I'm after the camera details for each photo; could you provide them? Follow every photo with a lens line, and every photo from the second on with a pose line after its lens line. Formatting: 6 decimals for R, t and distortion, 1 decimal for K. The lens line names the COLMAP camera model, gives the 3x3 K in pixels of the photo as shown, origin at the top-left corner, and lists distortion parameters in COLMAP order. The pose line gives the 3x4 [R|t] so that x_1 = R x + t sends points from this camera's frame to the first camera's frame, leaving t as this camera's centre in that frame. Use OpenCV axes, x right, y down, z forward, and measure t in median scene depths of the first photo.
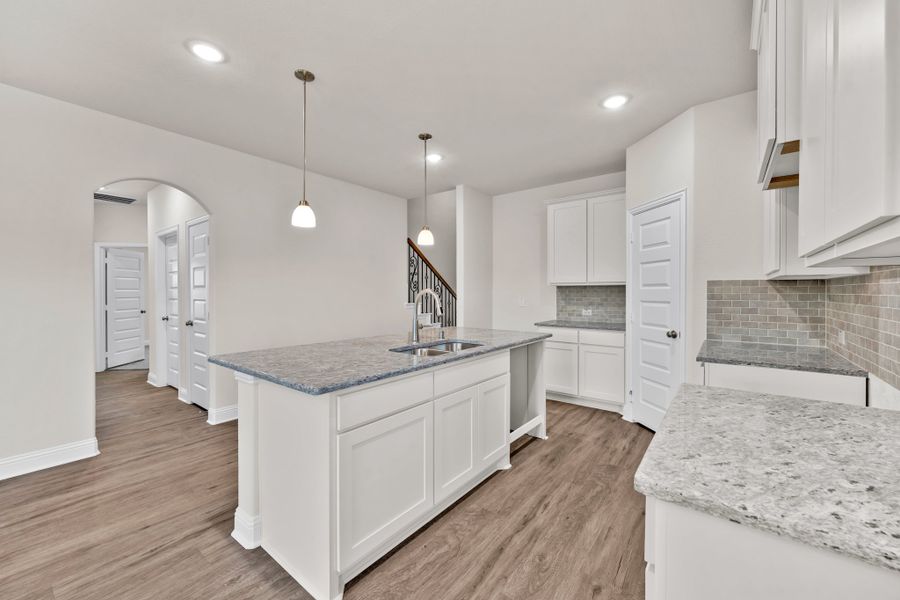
lens RADIAL K [[359.3, 0, 447.2], [0, 359.3, 296.0], [0, 0, 1]] dist [-0.003210, -0.000337]
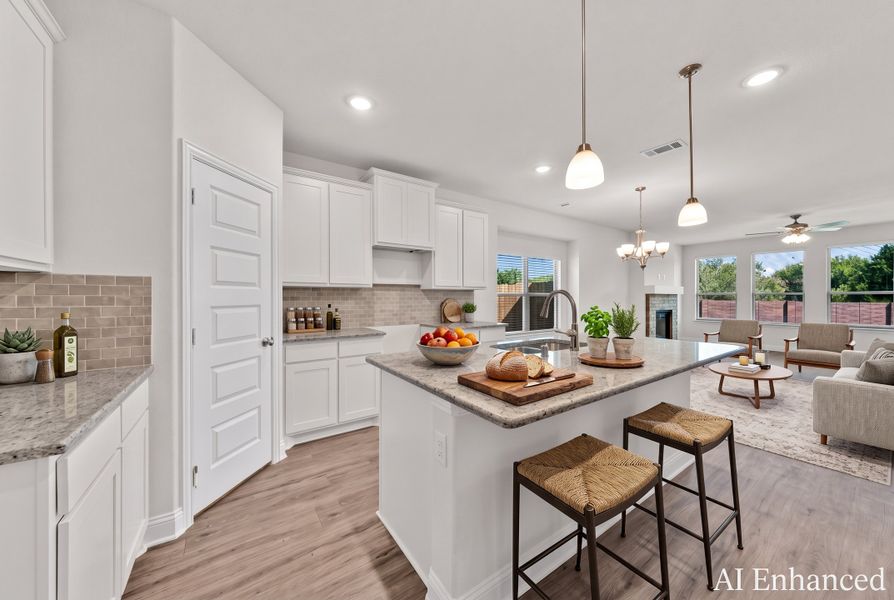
lens RADIAL K [[309.4, 0, 442.6], [0, 309.4, 296.2], [0, 0, 1]] dist [0.001073, 0.000056]
pose [[-0.955579, 0.000687, 0.294735, -0.006671], [0.002759, 0.999974, 0.006613, -0.009300], [-0.294723, 0.007133, -0.955556, 1.527713]]
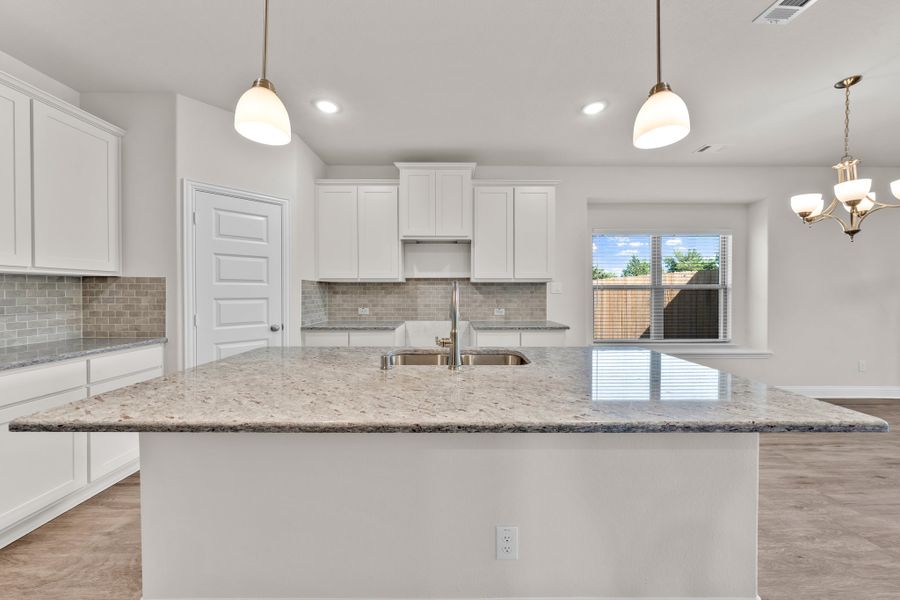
lens RADIAL K [[312.7, 0, 455.9], [0, 312.7, 294.4], [0, 0, 1]] dist [0.000502, 0.000340]
pose [[-0.633336, -0.008096, 0.773835, -0.421005], [0.007271, 0.999839, 0.016411, -0.005725], [-0.773843, 0.016020, -0.633175, 1.123210]]
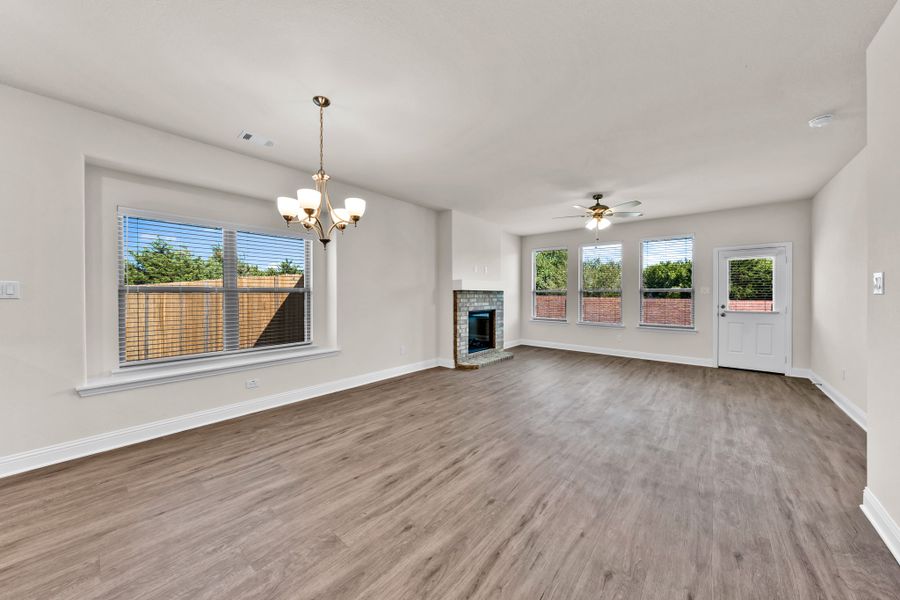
lens RADIAL K [[312.7, 0, 448.1], [0, 312.7, 294.7], [0, 0, 1]] dist [0.000502, 0.000340]
pose [[-0.999261, -0.001052, 0.038418, -0.770813], [-0.000492, 0.999893, 0.014594, -0.007707], [-0.038429, 0.014564, -0.999155, 0.736940]]
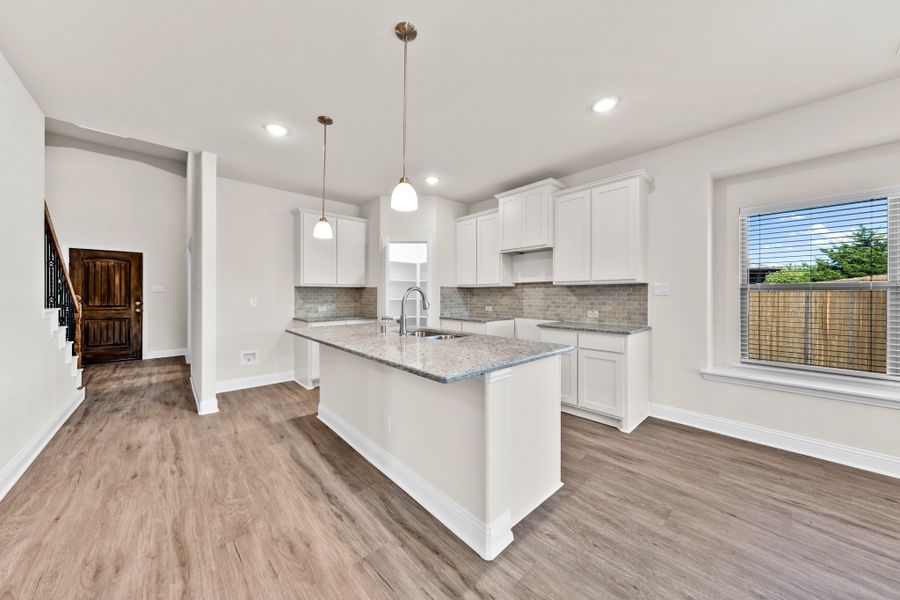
lens RADIAL K [[312.7, 0, 449.3], [0, 312.7, 288.8], [0, 0, 1]] dist [0.000502, 0.000340]
pose [[0.154708, 0.019967, 0.987758, -0.857553], [0.008384, 0.999733, -0.021522, 0.006589], [-0.987925, 0.011611, 0.154500, 0.599748]]
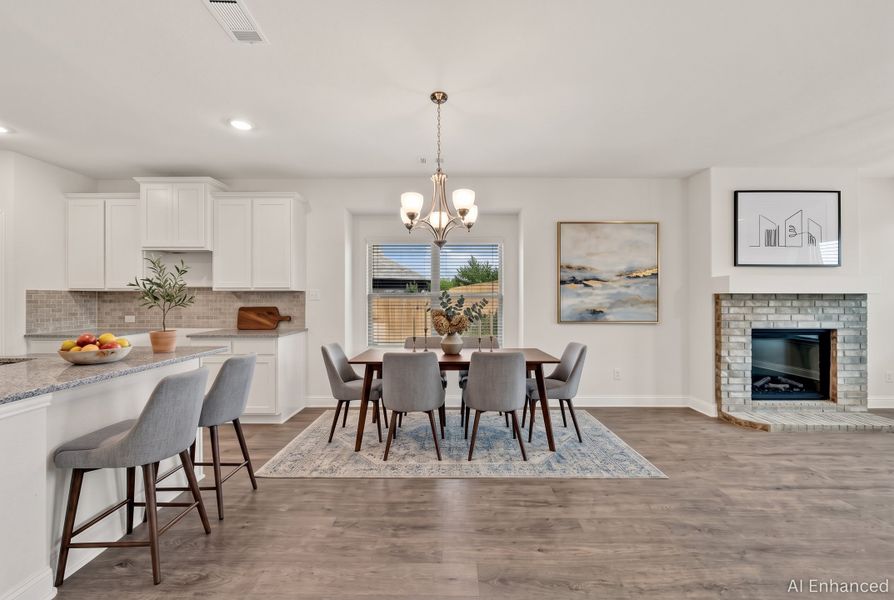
lens RADIAL K [[308.3, 0, 448.4], [0, 308.3, 296.7], [0, 0, 1]] dist [-0.002106, 0.000260]
pose [[-0.615075, 0.001442, 0.788467, -1.010361], [0.007753, 0.999961, 0.004219, -0.008792], [-0.788430, 0.008708, -0.615062, 0.404692]]
